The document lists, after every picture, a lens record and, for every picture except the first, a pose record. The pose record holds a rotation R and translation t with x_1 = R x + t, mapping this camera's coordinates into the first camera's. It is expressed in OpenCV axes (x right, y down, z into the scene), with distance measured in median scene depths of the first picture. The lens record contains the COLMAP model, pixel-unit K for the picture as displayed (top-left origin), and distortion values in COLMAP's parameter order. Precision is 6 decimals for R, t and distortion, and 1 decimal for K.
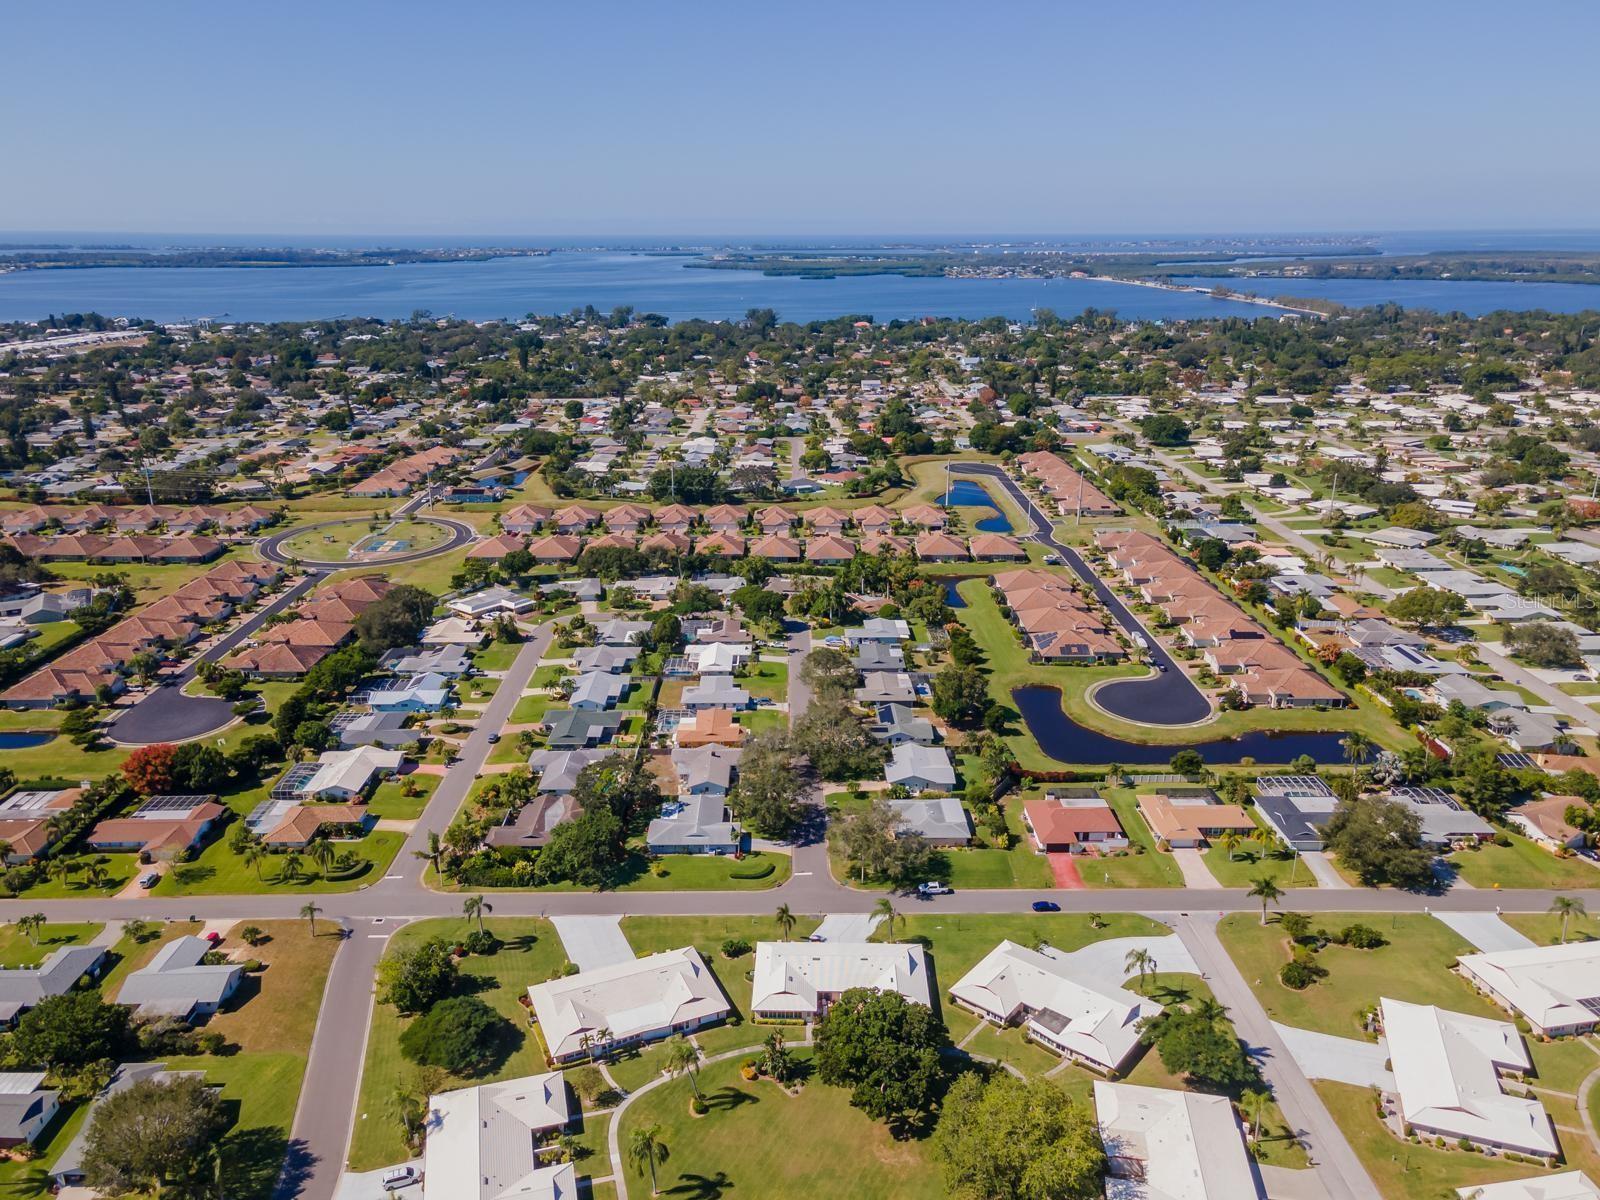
lens RADIAL K [[1176.2, 0, 800.0], [0, 1176.2, 600.0], [0, 0, 1]] dist [0.028941, 0.010532]
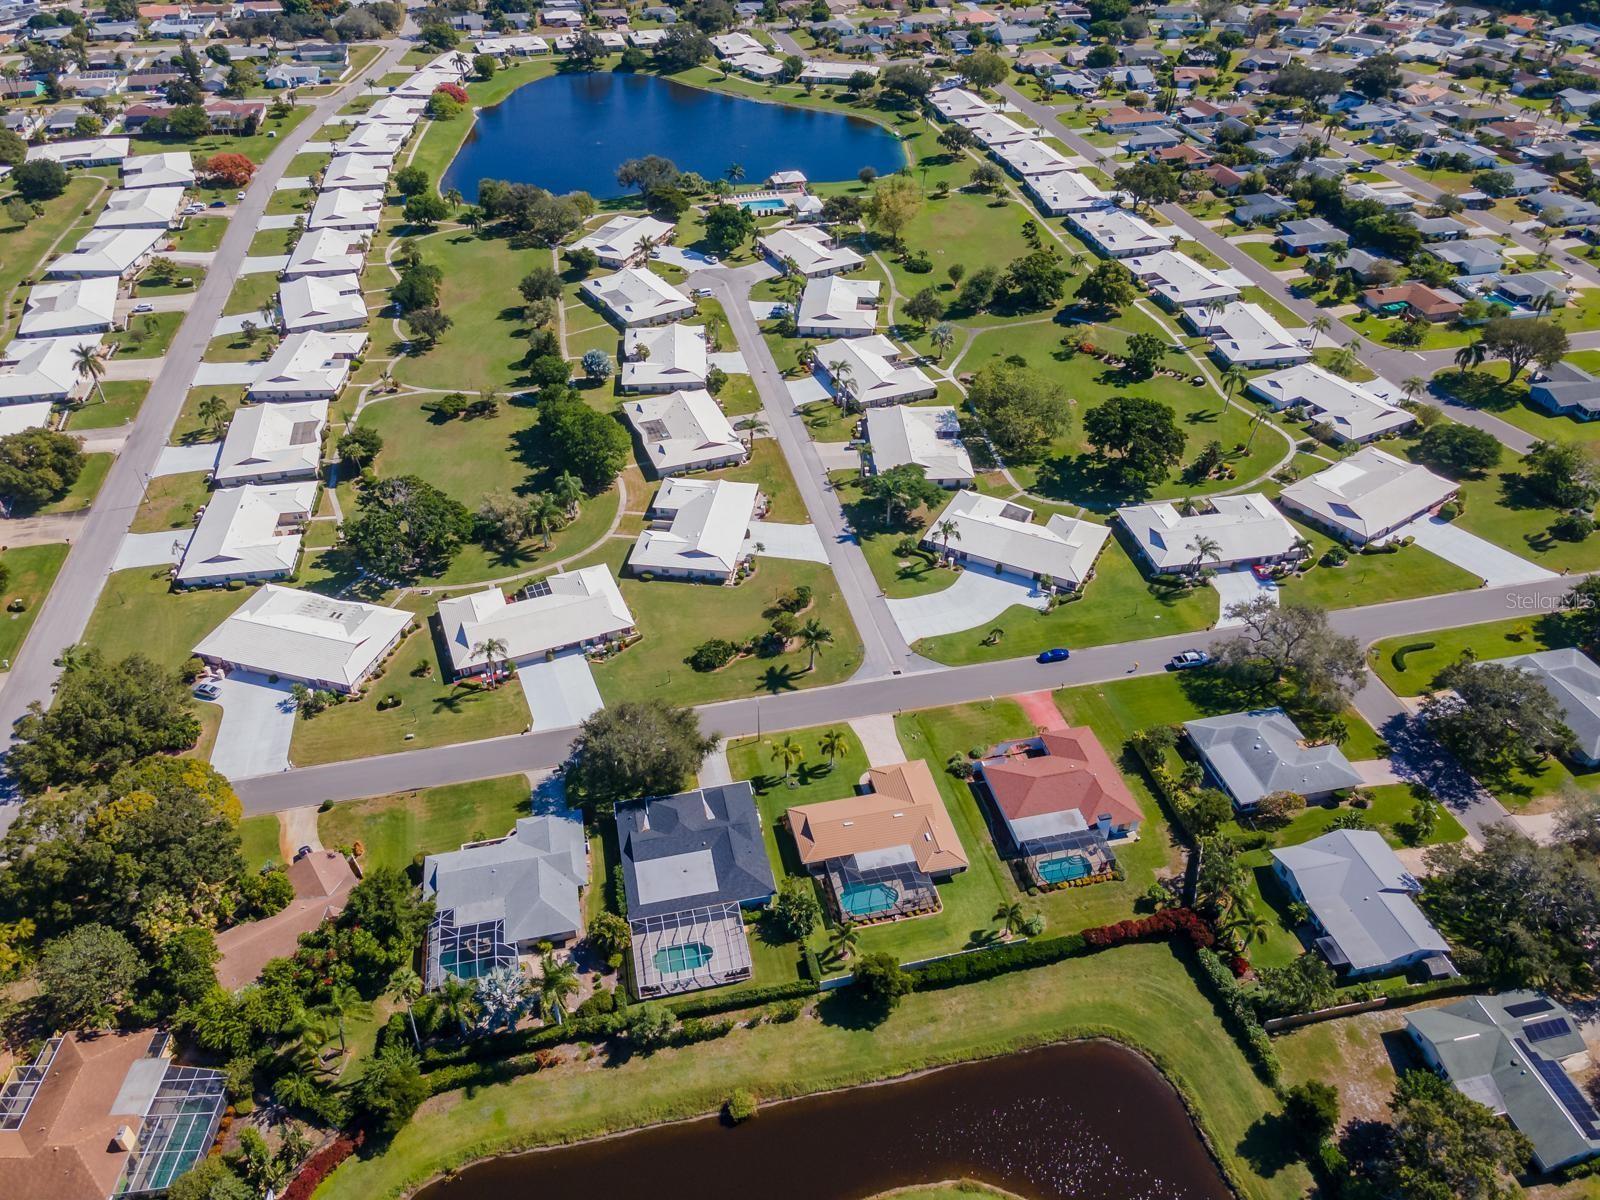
lens RADIAL K [[1180.8, 0, 794.7], [0, 1180.8, 566.8], [0, 0, 1]] dist [0.021343, 0.031900]
pose [[-0.980783, 0.116972, -0.156146, 0.402766], [-0.056318, 0.596529, 0.800613, -0.351291], [0.186795, 0.794022, -0.578479, 1.094427]]
